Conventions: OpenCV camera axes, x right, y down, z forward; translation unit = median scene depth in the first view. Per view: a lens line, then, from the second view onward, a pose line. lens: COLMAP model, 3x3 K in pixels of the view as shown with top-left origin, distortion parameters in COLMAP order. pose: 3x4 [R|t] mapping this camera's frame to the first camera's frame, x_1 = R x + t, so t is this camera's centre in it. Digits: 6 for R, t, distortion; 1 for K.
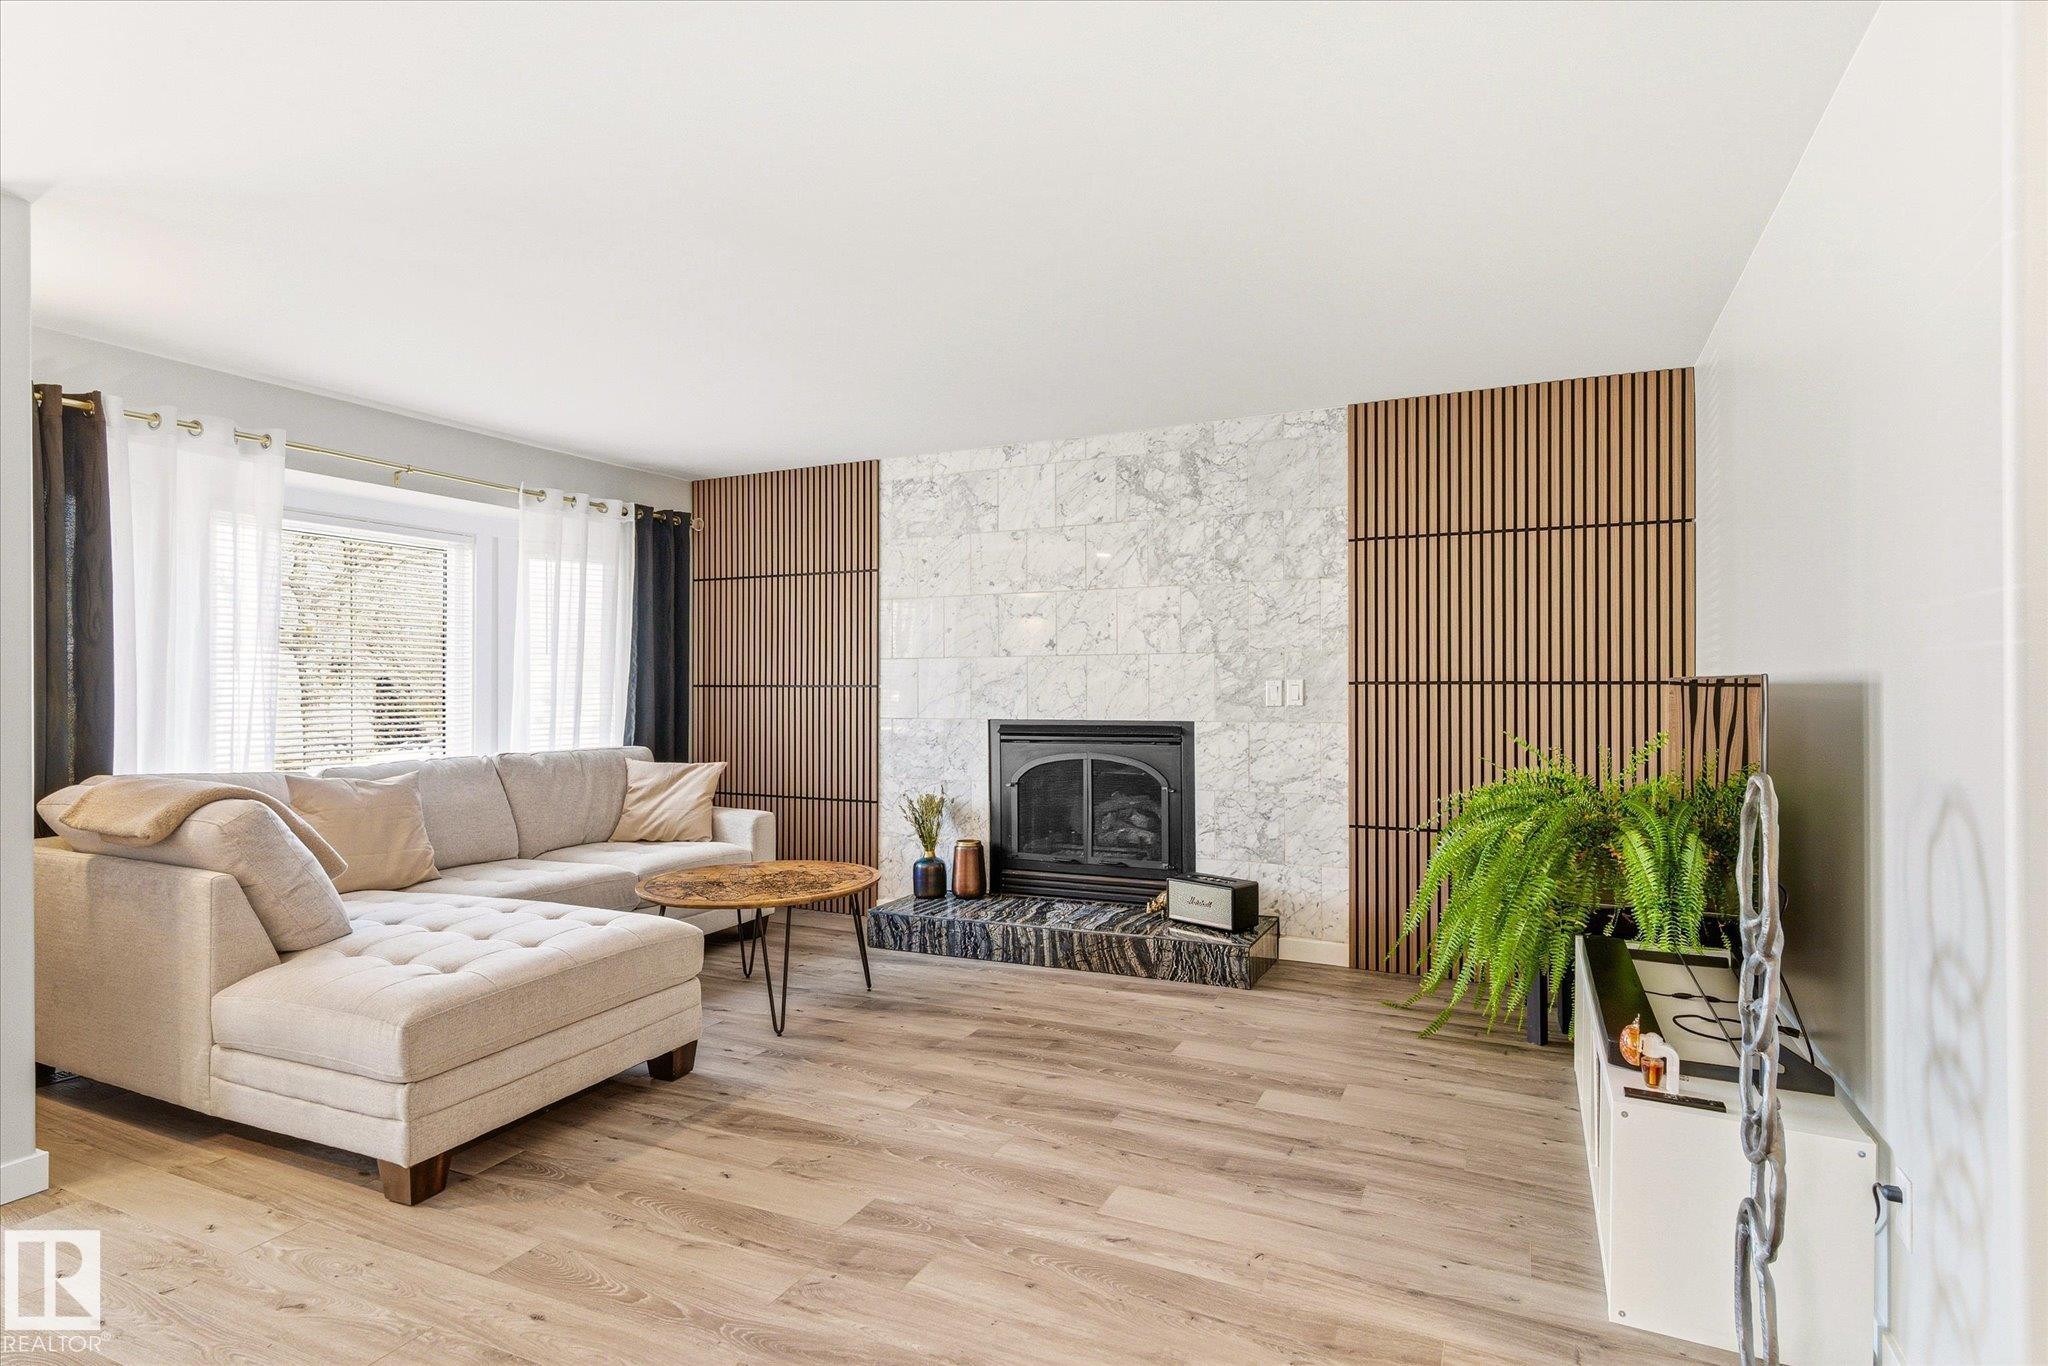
lens RADIAL K [[1070.1, 0, 1023.6], [0, 1070.1, 679.9], [0, 0, 1]] dist [0.004254, 0.000142]
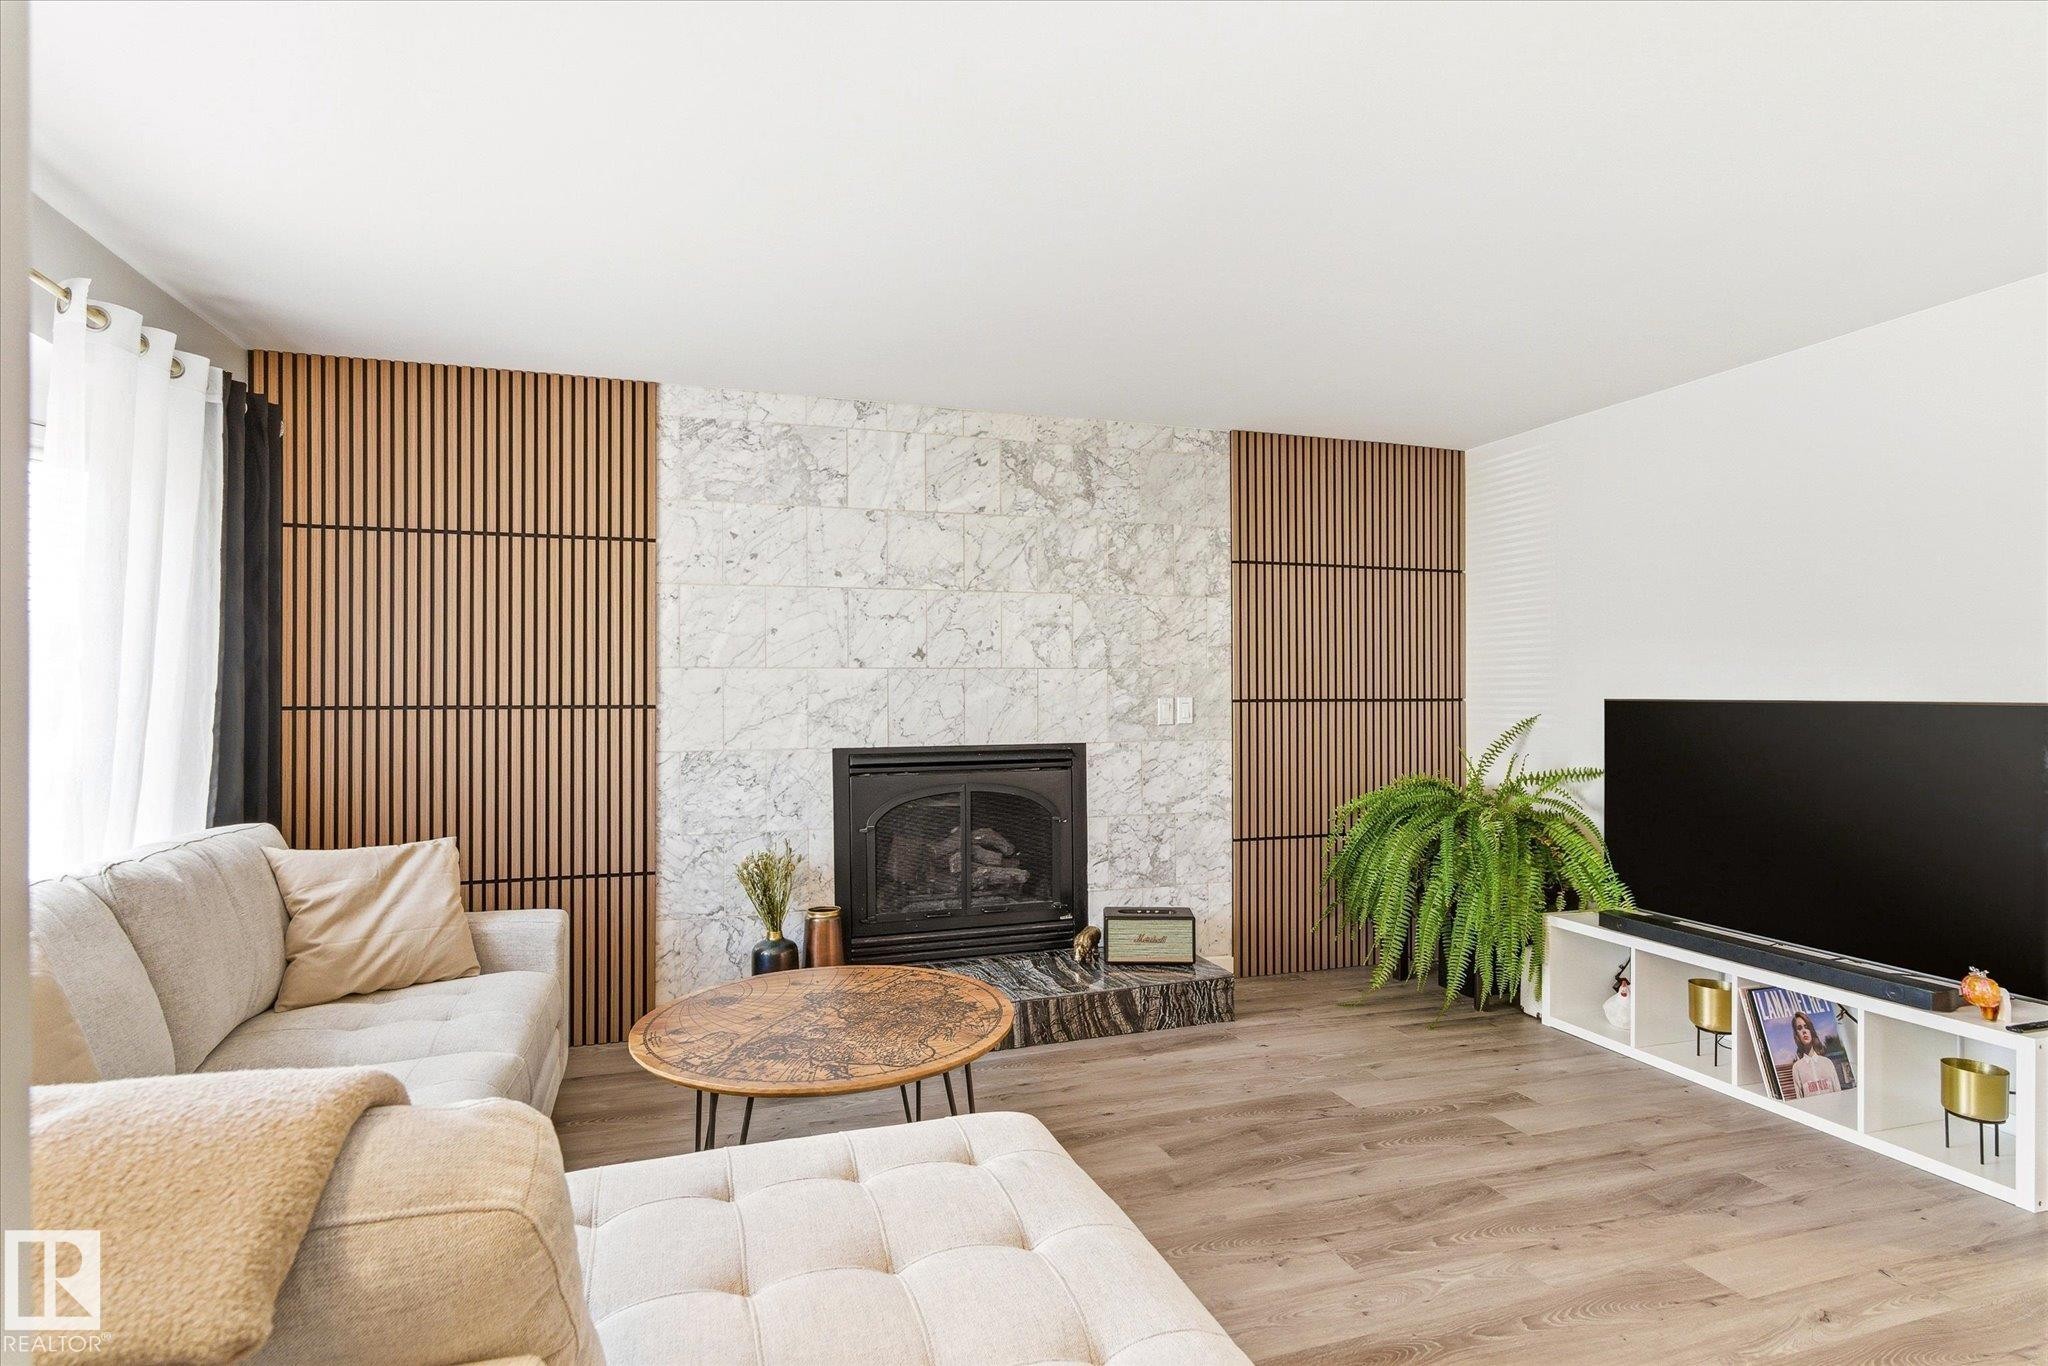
lens RADIAL K [[1026.7, 0, 1022.3], [0, 1026.7, 687.0], [0, 0, 1]] dist [-0.001019, 0.001635]
pose [[0.724177, 0.004286, 0.689600, -0.492339], [-0.002590, 0.999991, -0.003495, -0.005910], [-0.689609, 0.000745, 0.724182, 0.403765]]
